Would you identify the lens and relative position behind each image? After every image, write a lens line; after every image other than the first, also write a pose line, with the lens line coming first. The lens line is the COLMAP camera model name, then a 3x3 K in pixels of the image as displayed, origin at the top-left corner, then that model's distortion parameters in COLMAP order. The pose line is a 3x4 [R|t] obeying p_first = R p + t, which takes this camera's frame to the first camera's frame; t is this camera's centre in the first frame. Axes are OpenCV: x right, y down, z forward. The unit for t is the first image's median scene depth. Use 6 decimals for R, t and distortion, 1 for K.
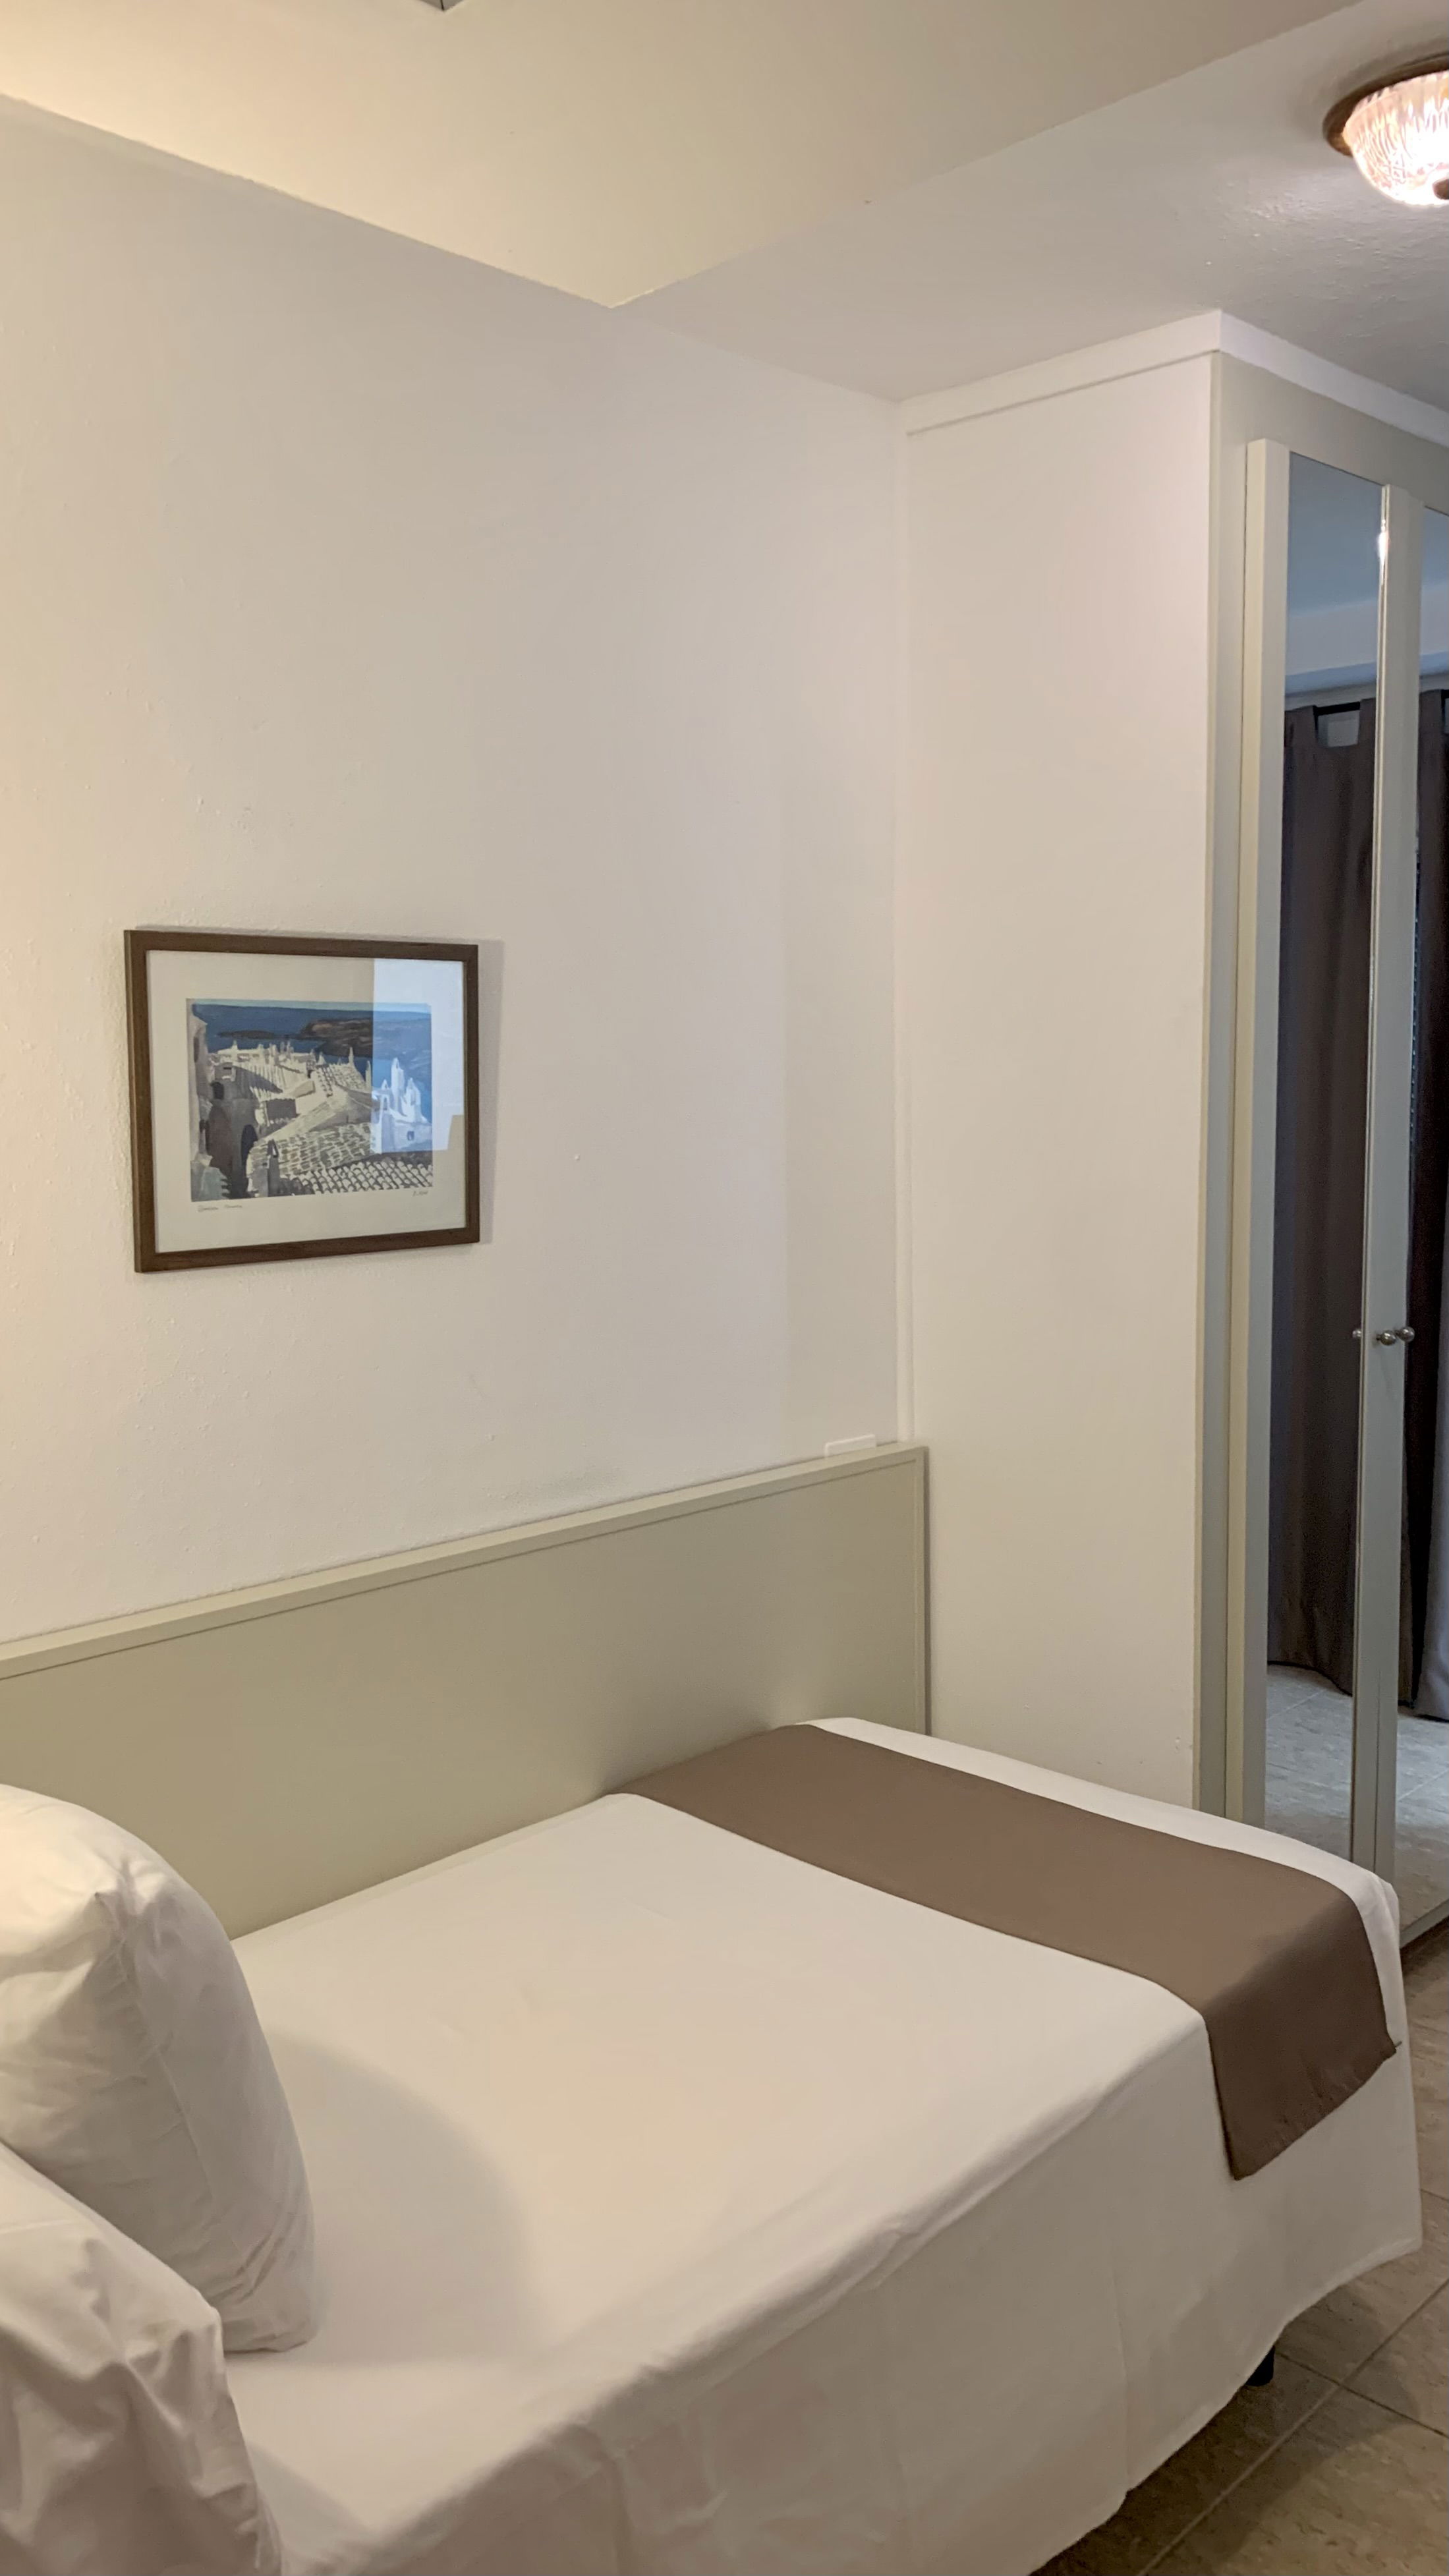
lens RADIAL K [[2088.1, 0, 715.7], [0, 2088.1, 1288.5], [0, 0, 1]] dist [-0.003715, 0.059716]
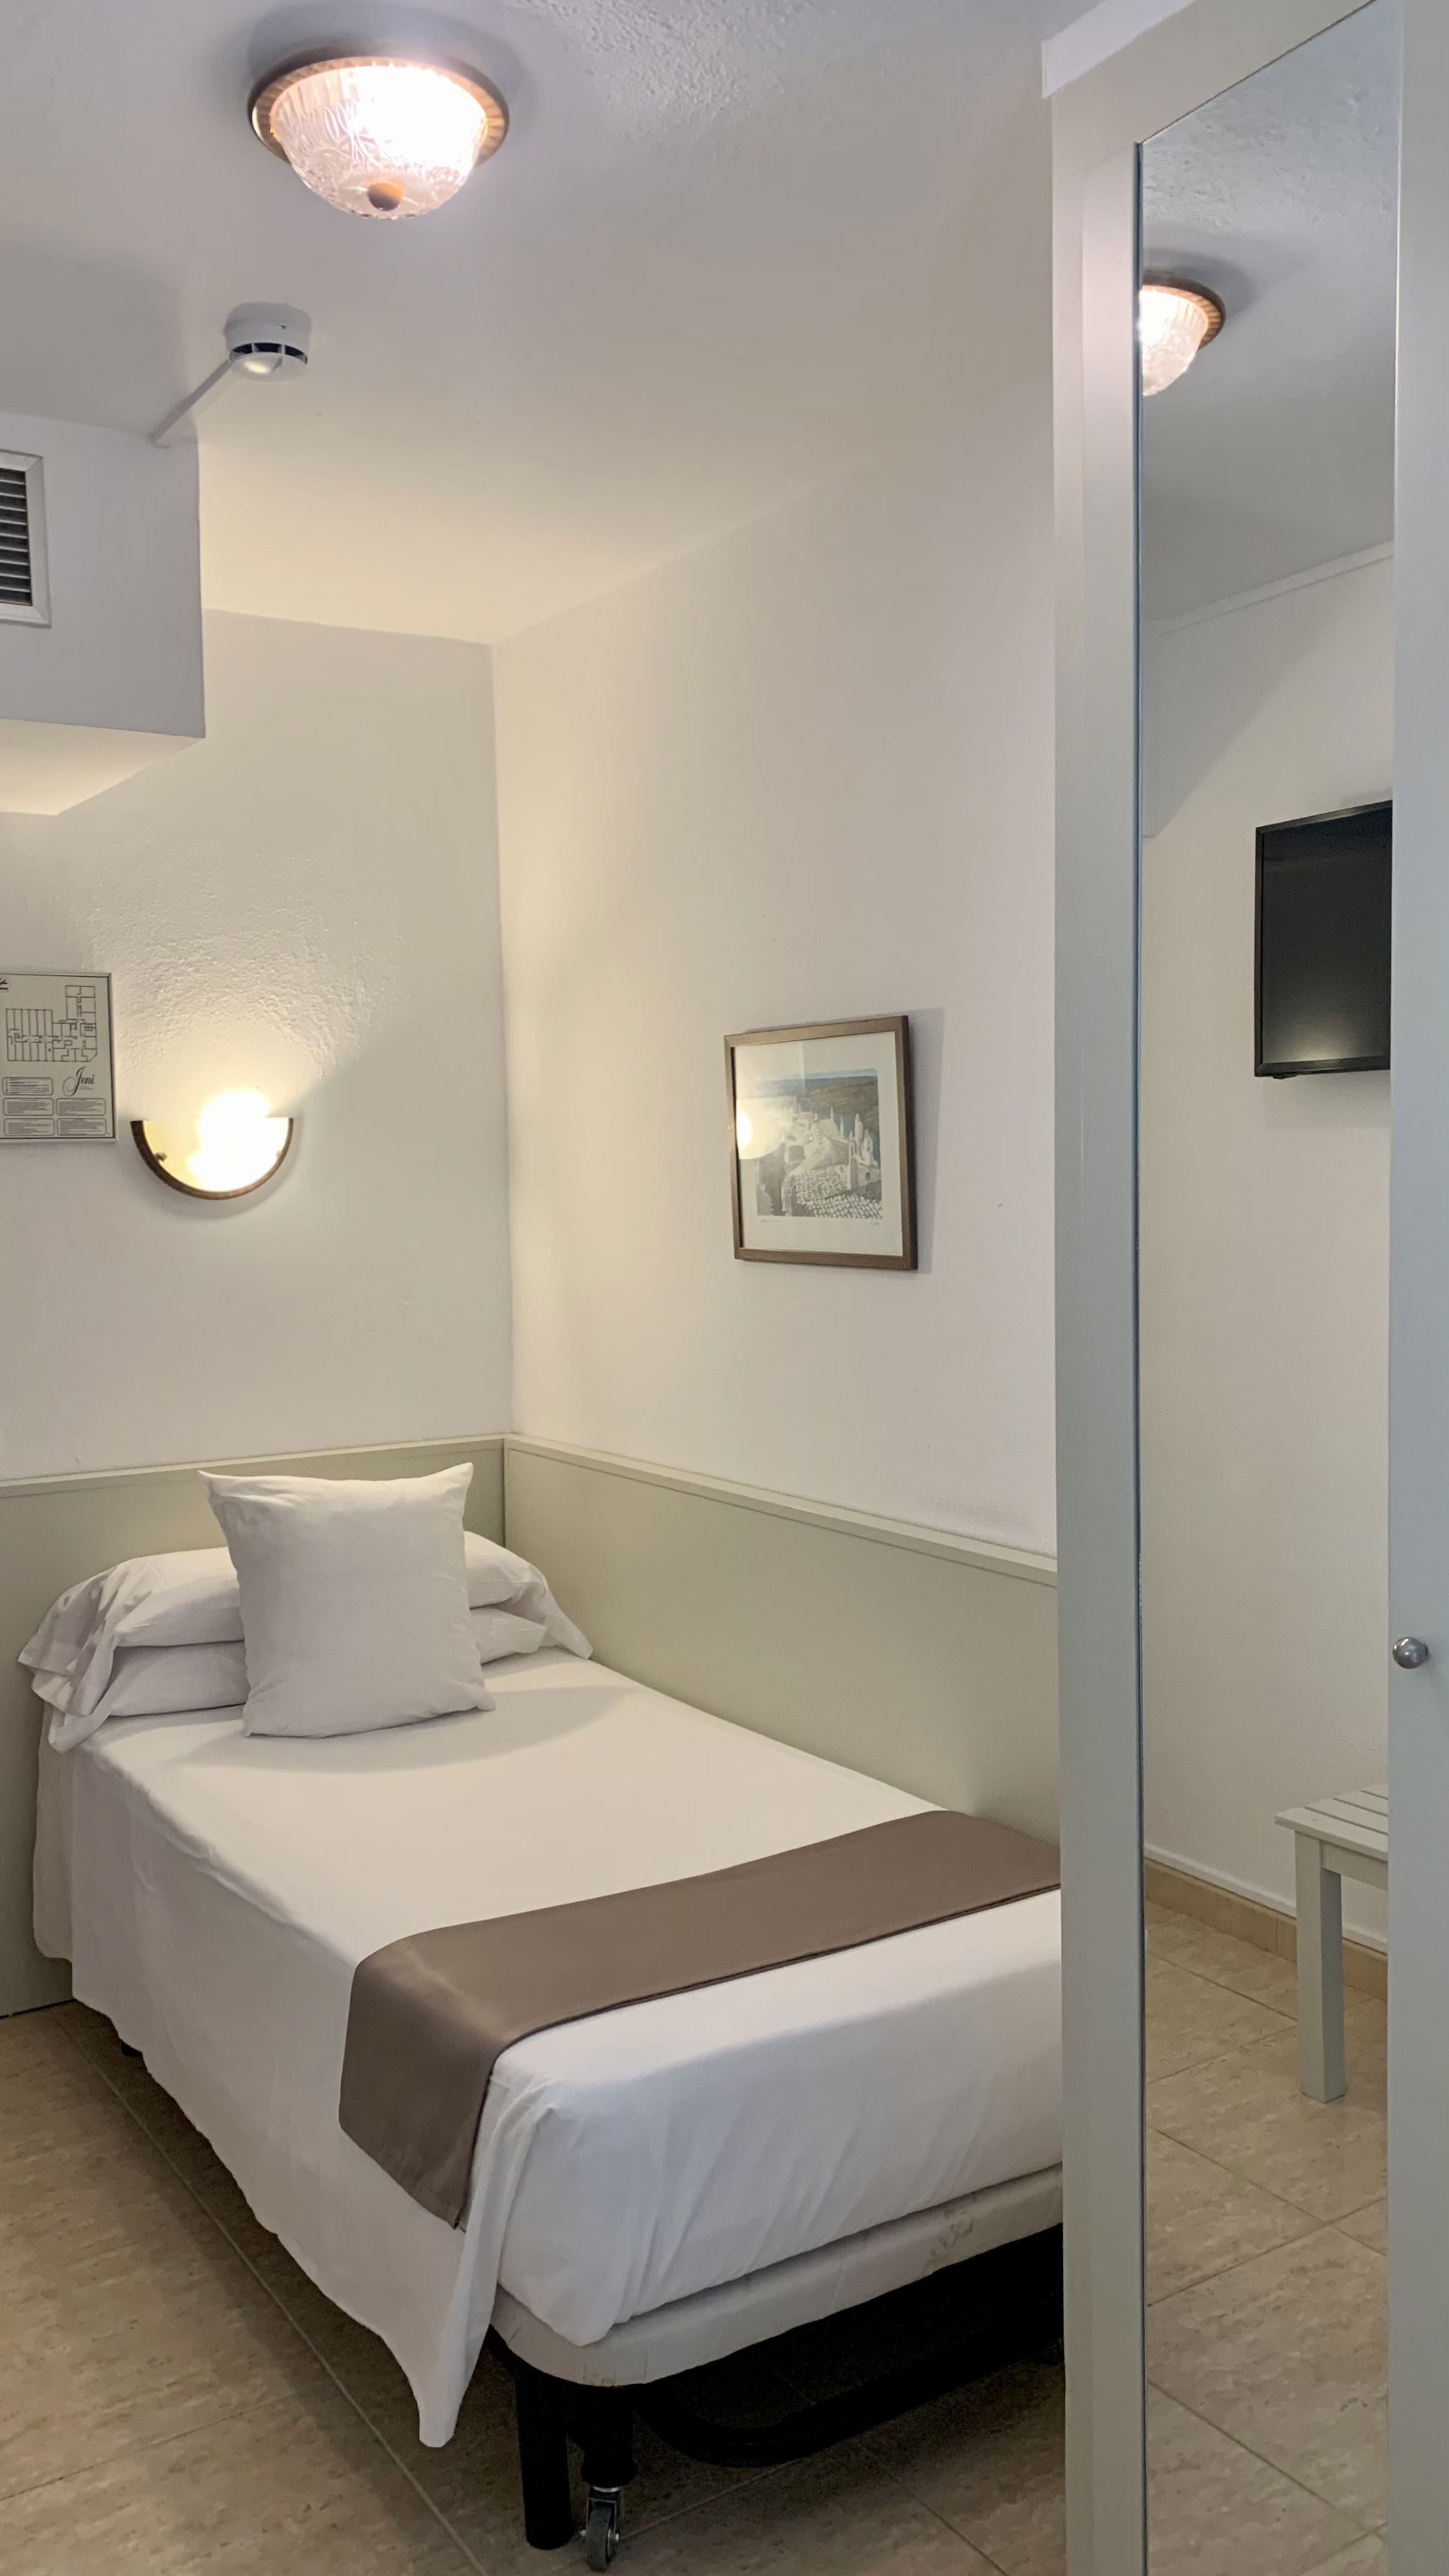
lens RADIAL K [[2088.1, 0, 715.7], [0, 2088.1, 1288.5], [0, 0, 1]] dist [-0.003715, 0.059716]
pose [[-0.239762, 0.076406, -0.967820, 1.074624], [-0.086129, 0.991293, 0.099596, -0.122898], [0.967004, 0.107237, -0.231093, 1.209720]]
